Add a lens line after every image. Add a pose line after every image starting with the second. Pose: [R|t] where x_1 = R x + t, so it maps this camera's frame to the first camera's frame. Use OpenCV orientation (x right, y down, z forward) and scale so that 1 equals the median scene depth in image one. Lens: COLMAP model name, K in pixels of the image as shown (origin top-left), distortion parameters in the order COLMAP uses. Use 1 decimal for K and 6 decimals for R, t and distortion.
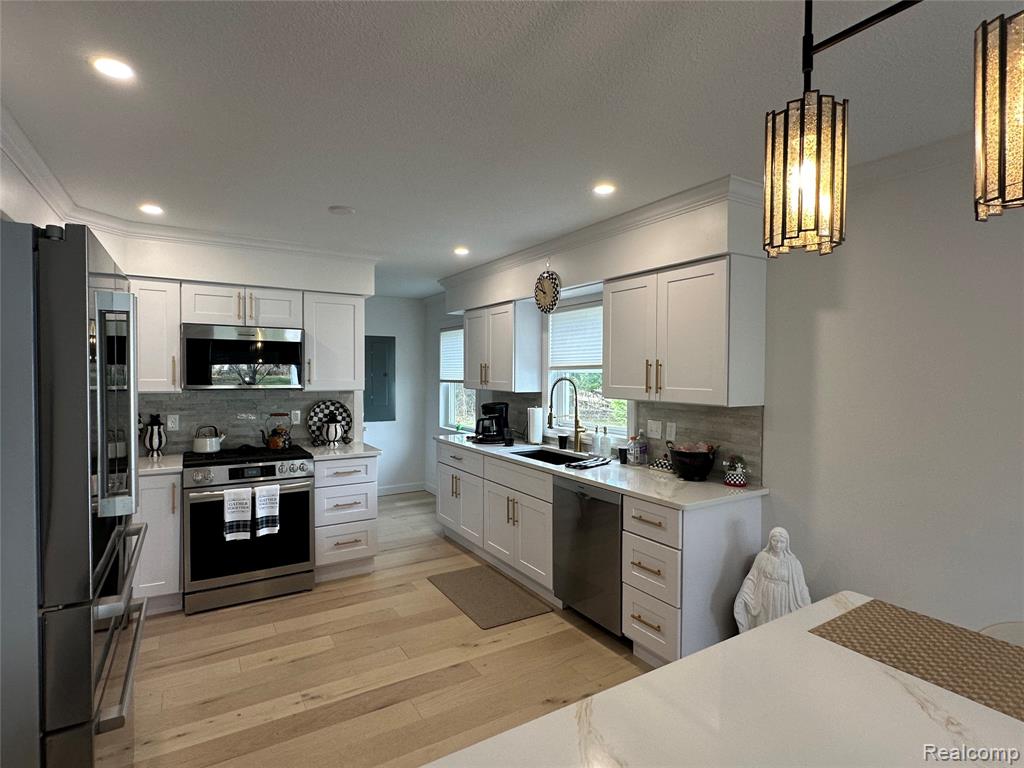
lens RADIAL K [[525.2, 0, 513.6], [0, 525.2, 386.1], [0, 0, 1]] dist [-0.000945, 0.000236]
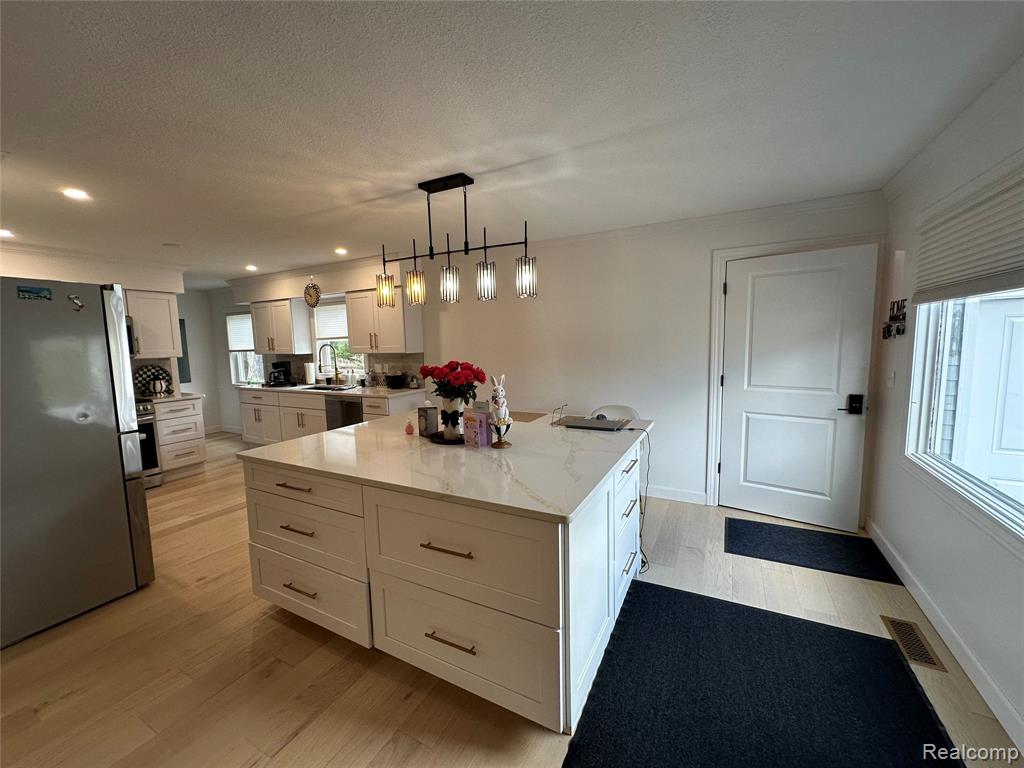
lens RADIAL K [[407.2, 0, 512.4], [0, 407.2, 382.7], [0, 0, 1]] dist [-0.002553, 0.000322]
pose [[0.863290, -0.078241, 0.498607, -0.062539], [0.042768, 0.995698, 0.082195, 0.029453], [-0.502893, -0.049634, 0.862922, -0.551015]]
